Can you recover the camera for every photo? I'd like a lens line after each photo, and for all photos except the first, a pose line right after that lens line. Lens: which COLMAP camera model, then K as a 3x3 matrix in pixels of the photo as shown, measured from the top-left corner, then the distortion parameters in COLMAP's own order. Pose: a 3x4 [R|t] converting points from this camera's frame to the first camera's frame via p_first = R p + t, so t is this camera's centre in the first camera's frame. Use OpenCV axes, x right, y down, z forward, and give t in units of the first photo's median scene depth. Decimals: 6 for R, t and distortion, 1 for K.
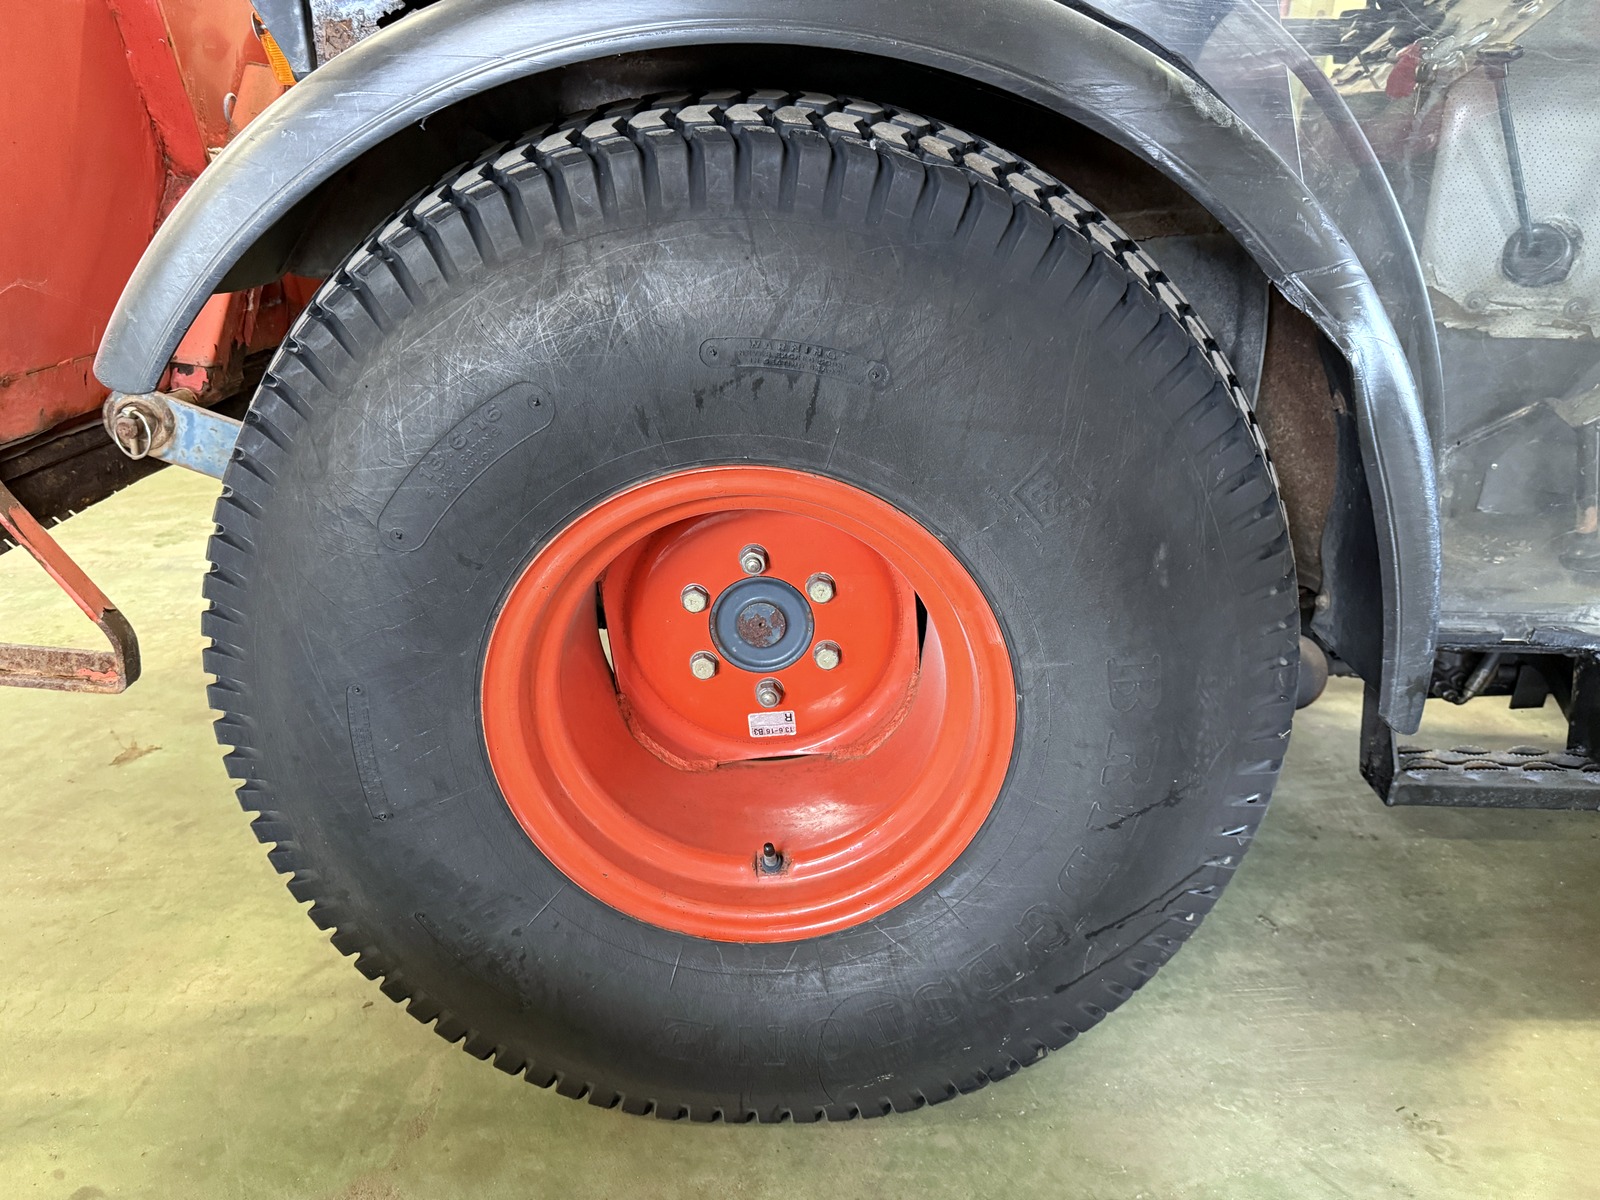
lens RADIAL K [[1143.1, 0, 799.0], [0, 1143.1, 602.5], [0, 0, 1]] dist [0.004998, -0.024672]
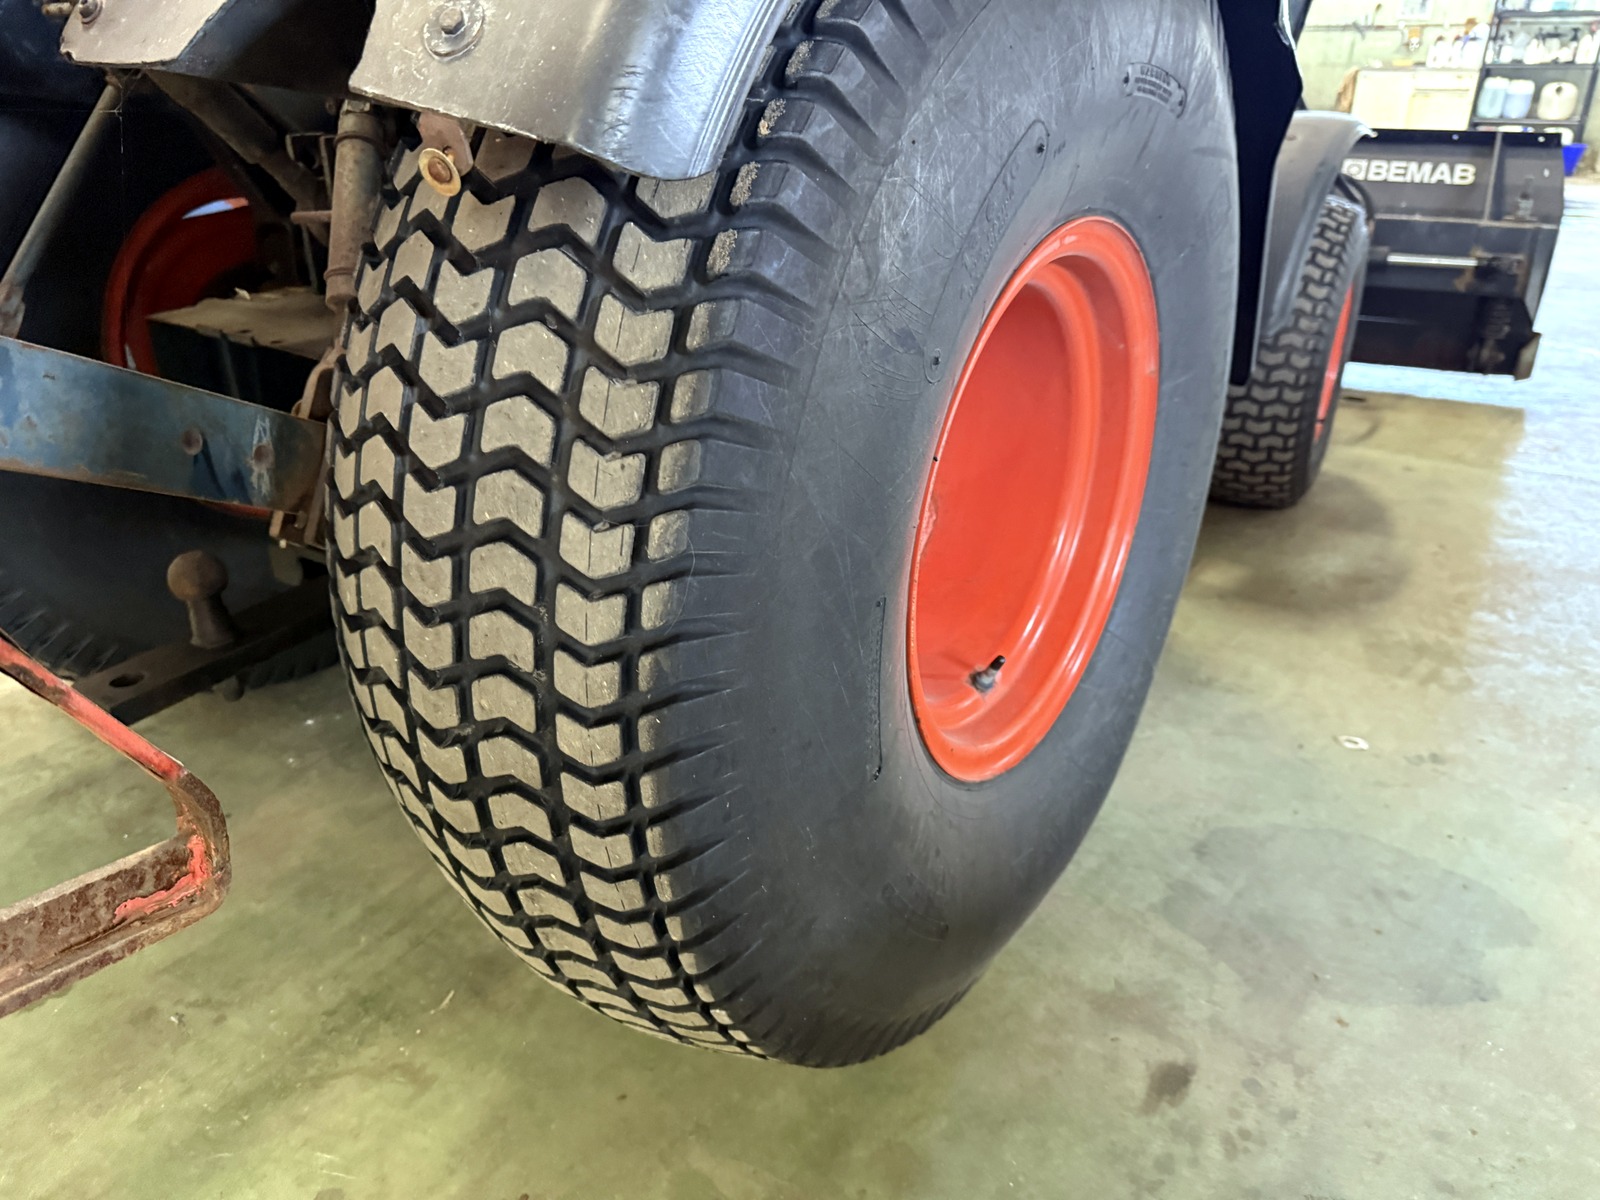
lens RADIAL K [[1143.1, 0, 799.0], [0, 1143.1, 597.8], [0, 0, 1]] dist [0.004998, -0.024672]
pose [[0.576388, -0.343632, 0.741413, -1.020883], [0.298639, 0.933108, 0.200312, -0.090854], [-0.760652, 0.105957, 0.640454, 0.636897]]
